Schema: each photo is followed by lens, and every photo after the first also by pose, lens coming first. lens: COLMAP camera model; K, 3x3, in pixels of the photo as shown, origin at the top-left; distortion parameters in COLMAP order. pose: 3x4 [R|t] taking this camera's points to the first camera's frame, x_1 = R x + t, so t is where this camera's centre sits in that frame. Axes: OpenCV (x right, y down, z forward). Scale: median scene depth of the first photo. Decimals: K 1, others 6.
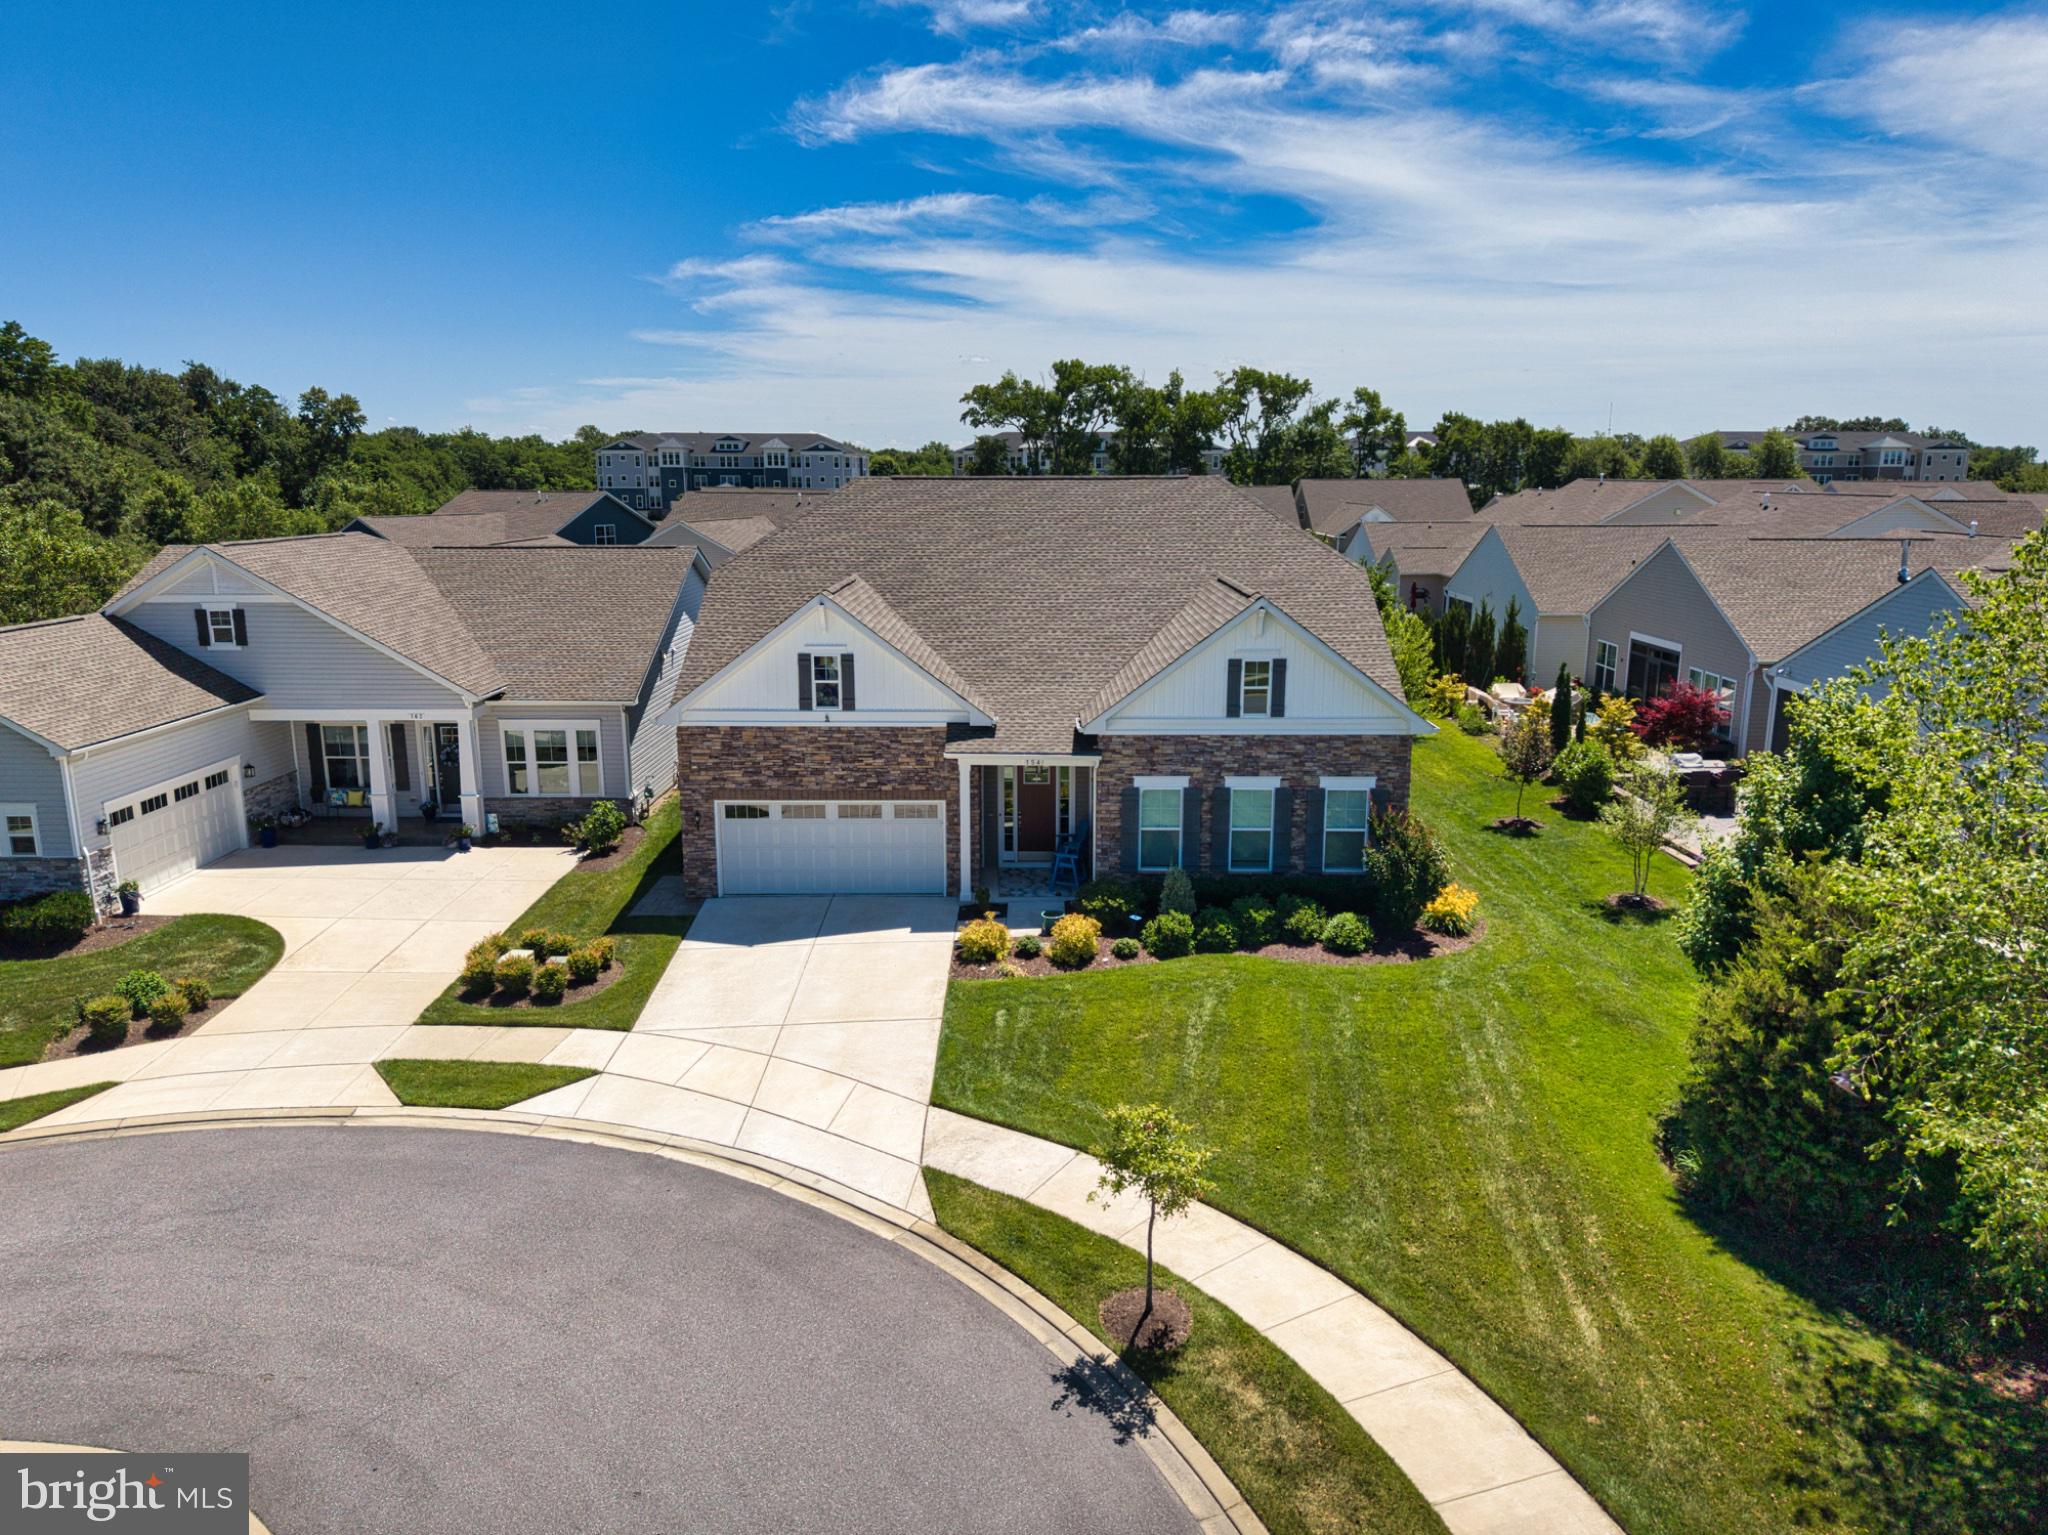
lens RADIAL K [[1348.8, 0, 1021.8], [0, 1348.8, 755.4], [0, 0, 1]] dist [0.027571, -0.025875]
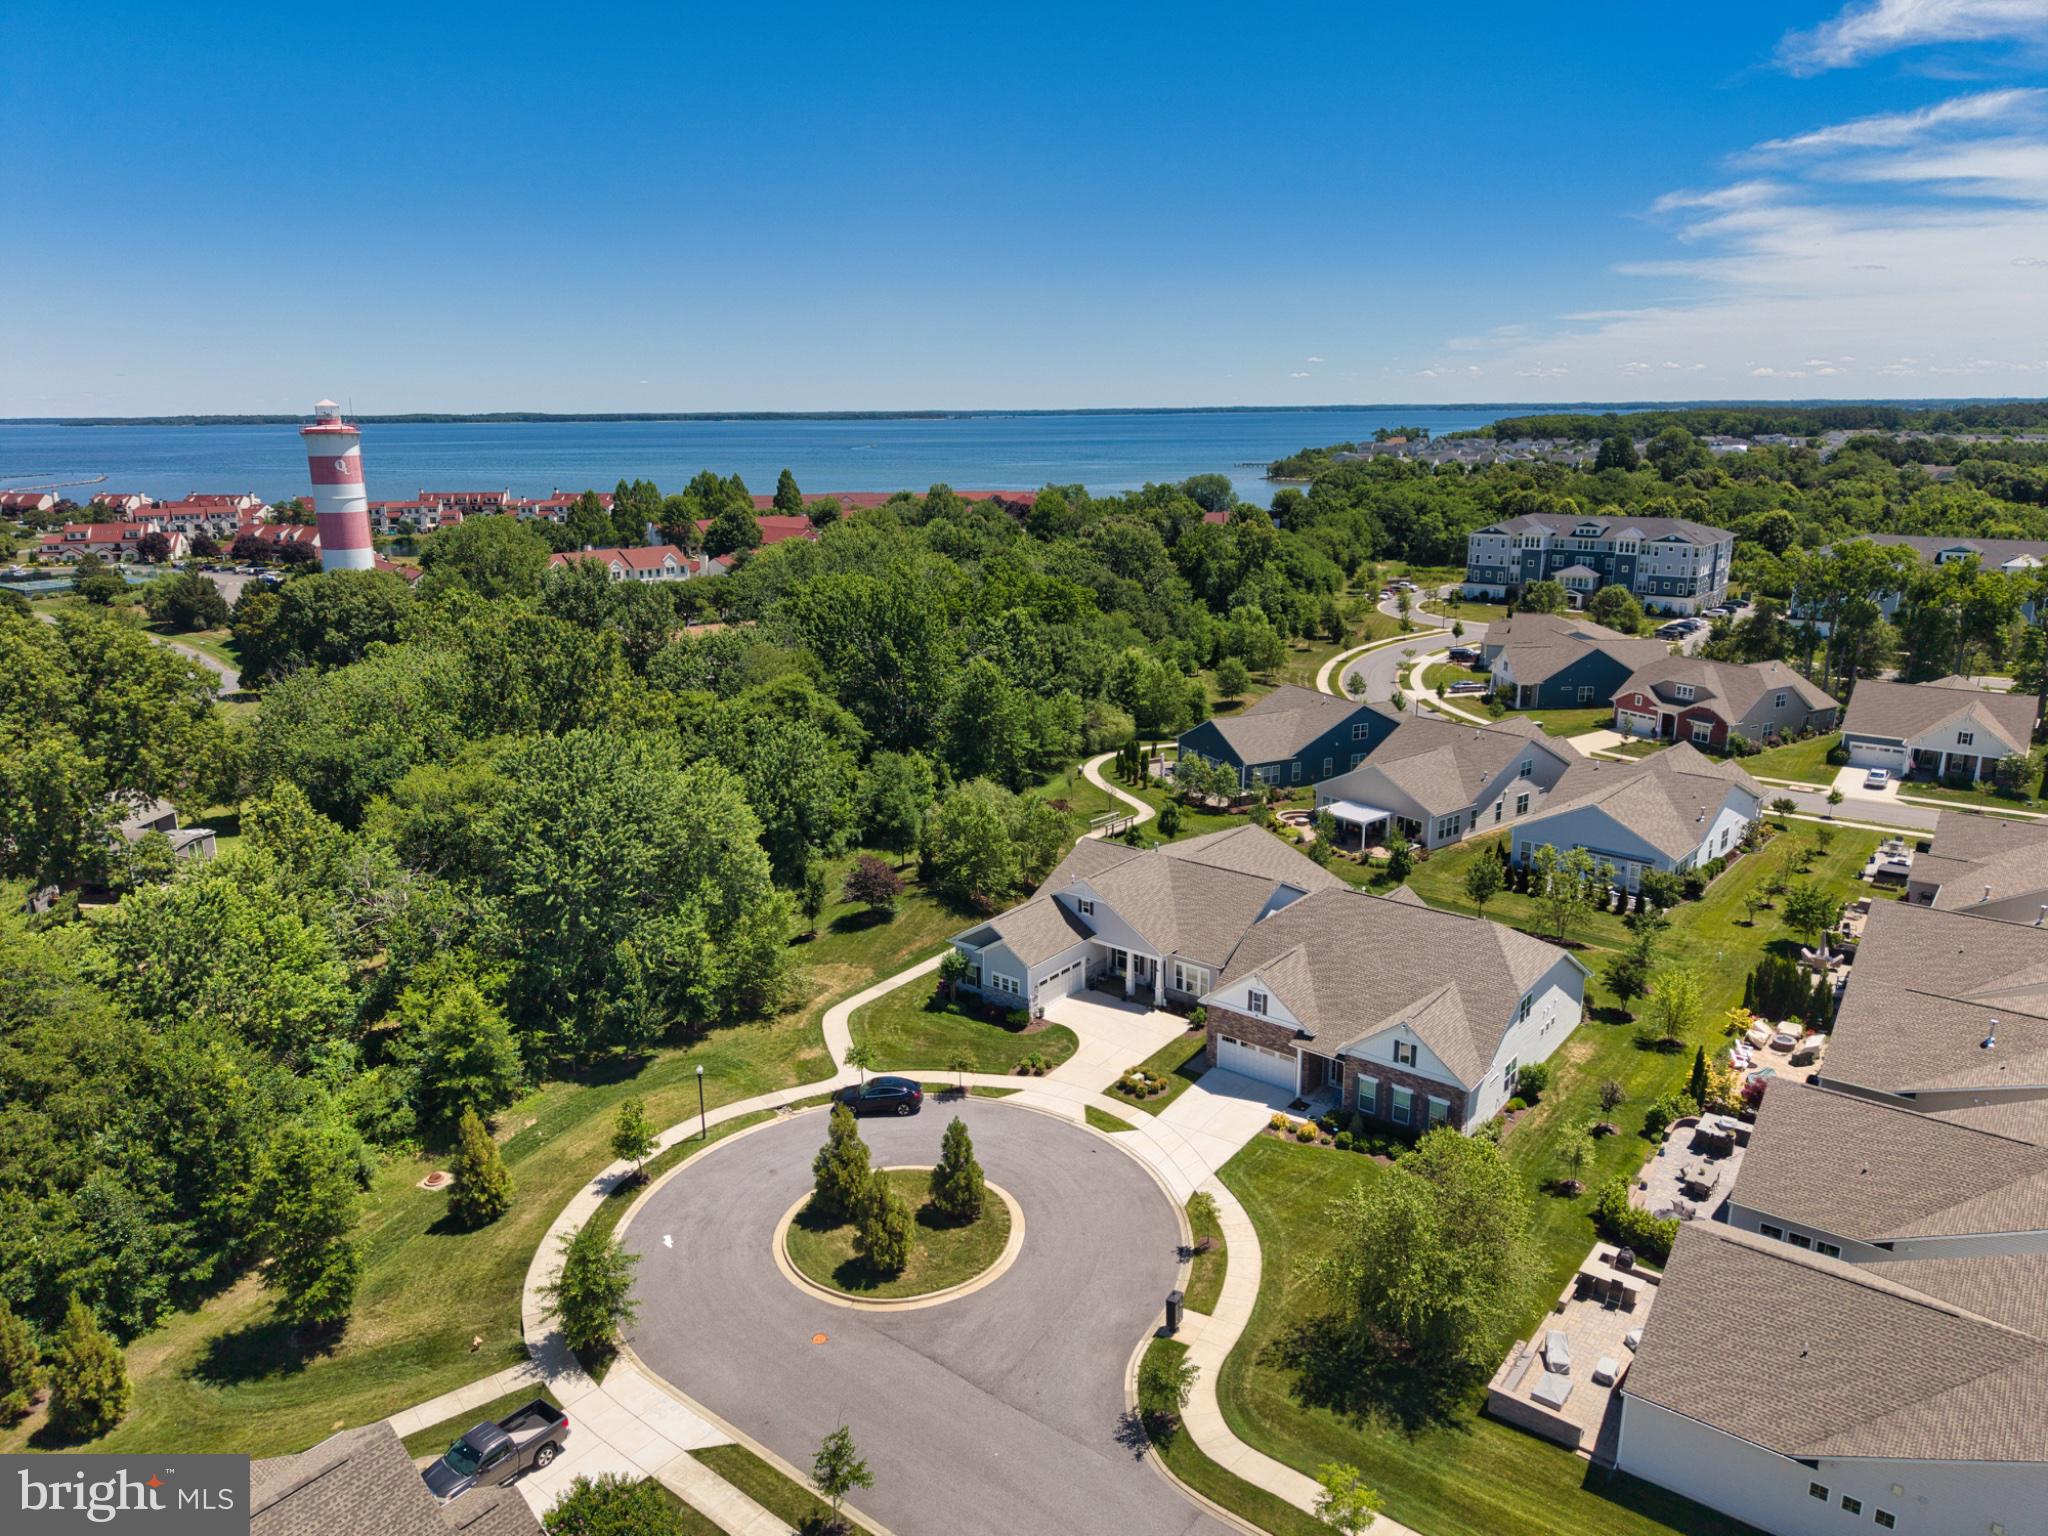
lens RADIAL K [[1348.8, 0, 1016.4], [0, 1348.8, 761.1], [0, 0, 1]] dist [0.027571, -0.025875]
pose [[0.775841, 0.143277, -0.614444, 1.052133], [-0.110823, 0.989680, 0.090842, -0.715555], [0.621119, -0.002384, 0.783713, -1.366235]]
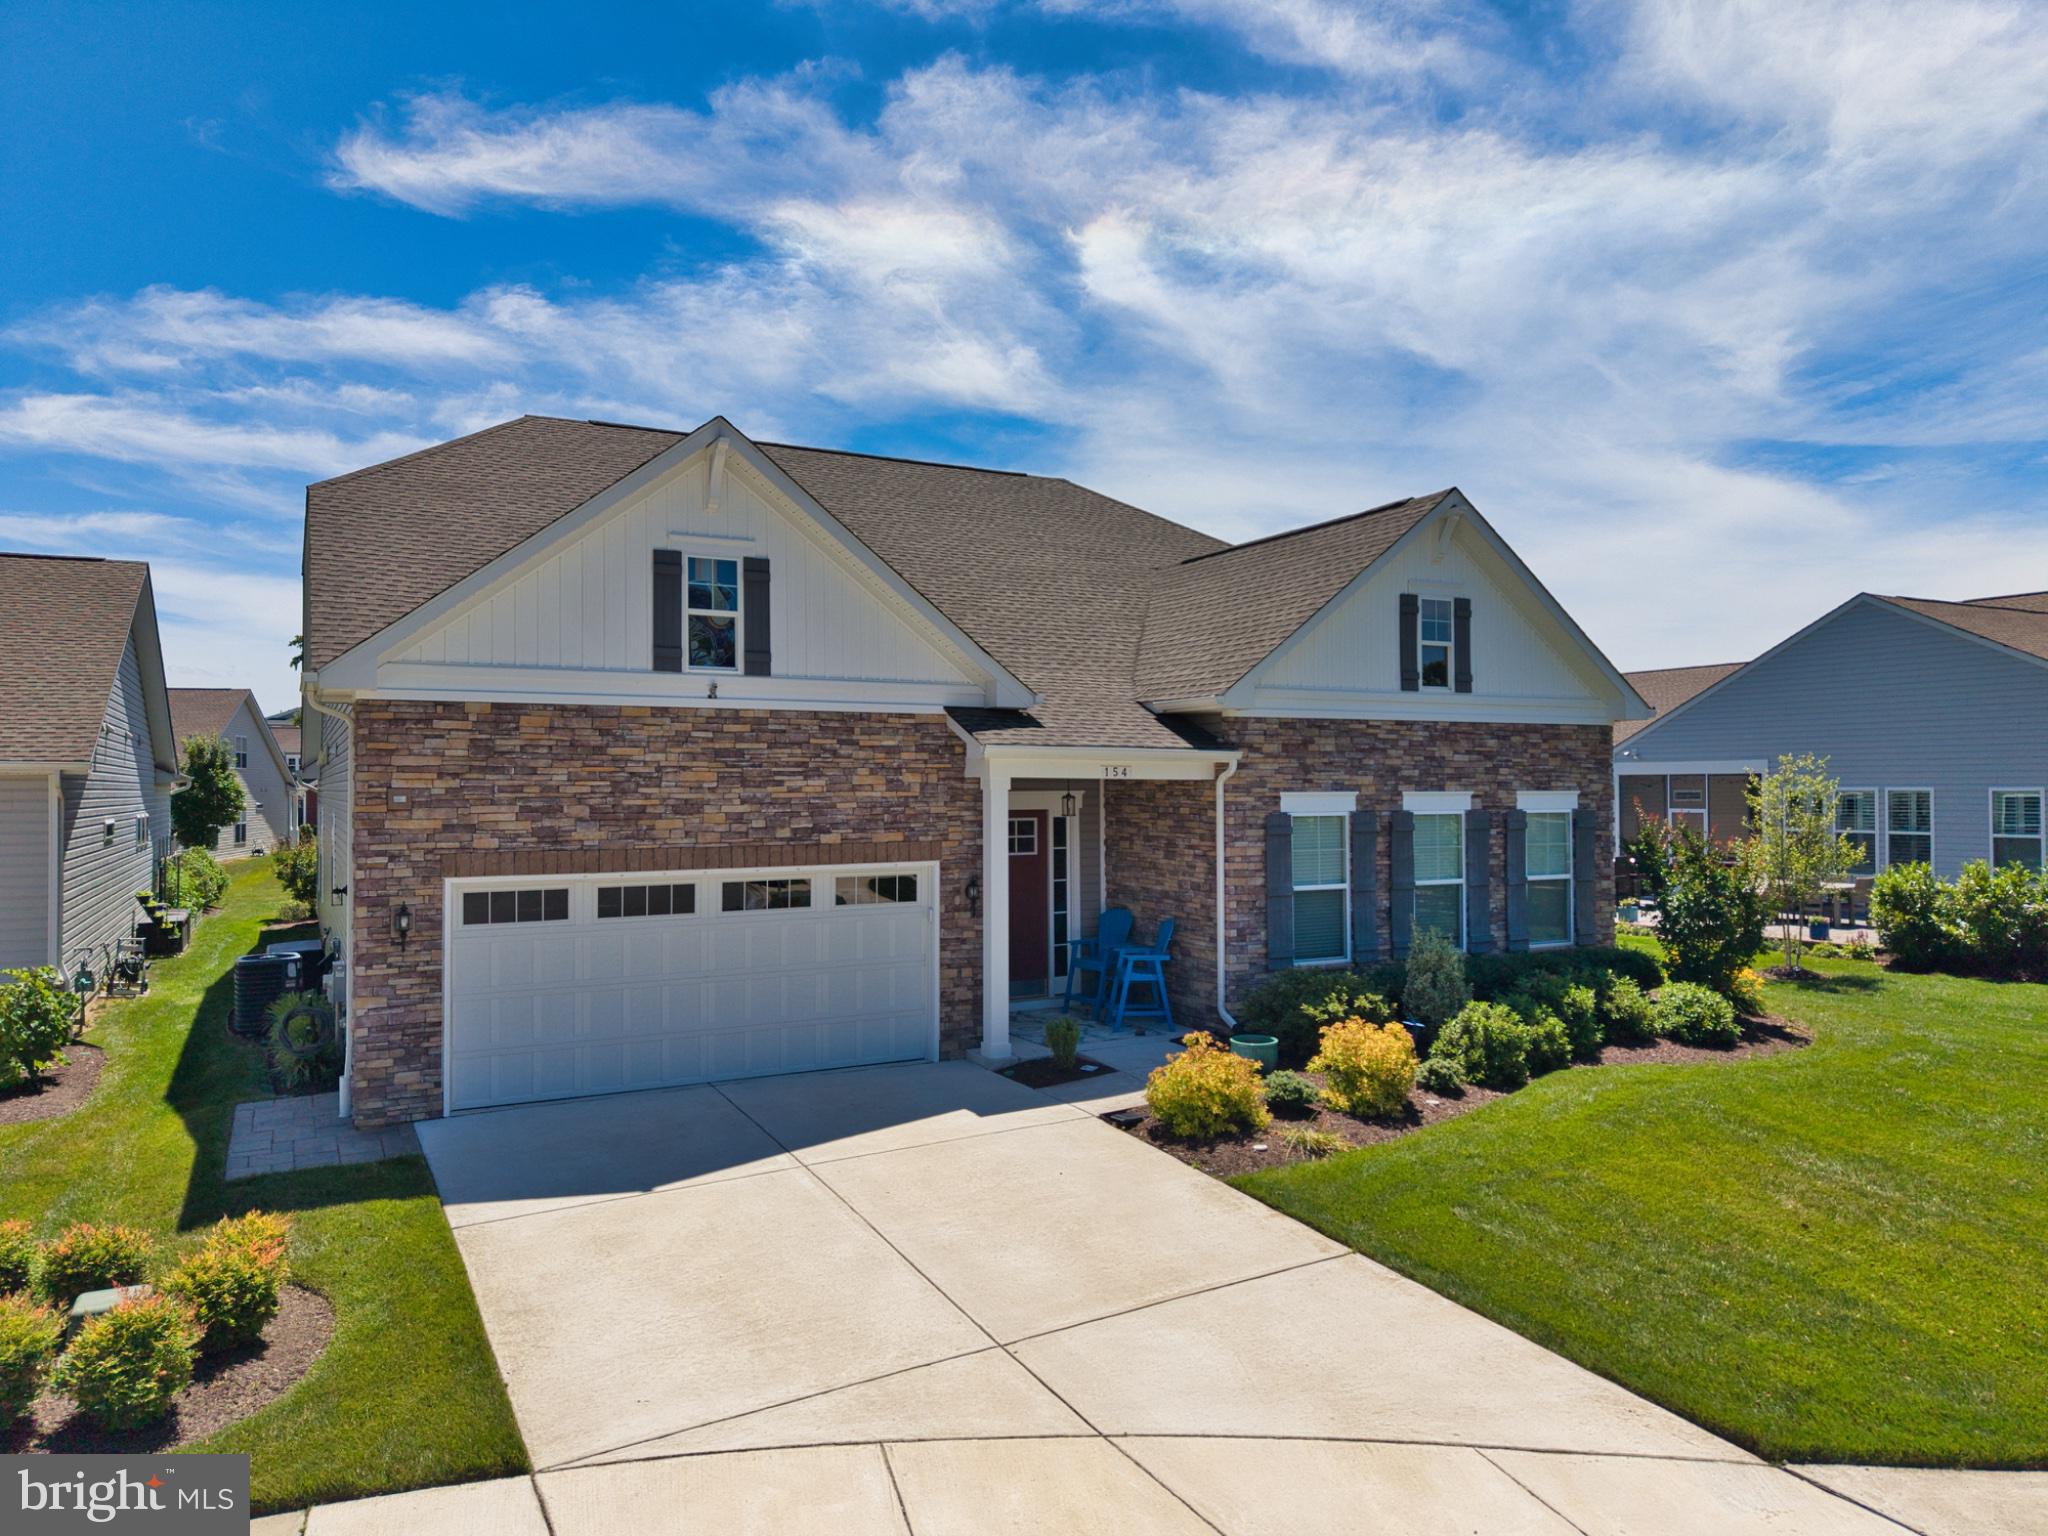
lens RADIAL K [[1348.8, 0, 1017.9], [0, 1348.8, 769.4], [0, 0, 1]] dist [0.027571, -0.025875]
pose [[0.885875, 0.000856, 0.463922, -0.274084], [0.098849, 0.976686, -0.190559, 0.102153], [-0.453270, 0.214670, 0.865138, 0.557891]]
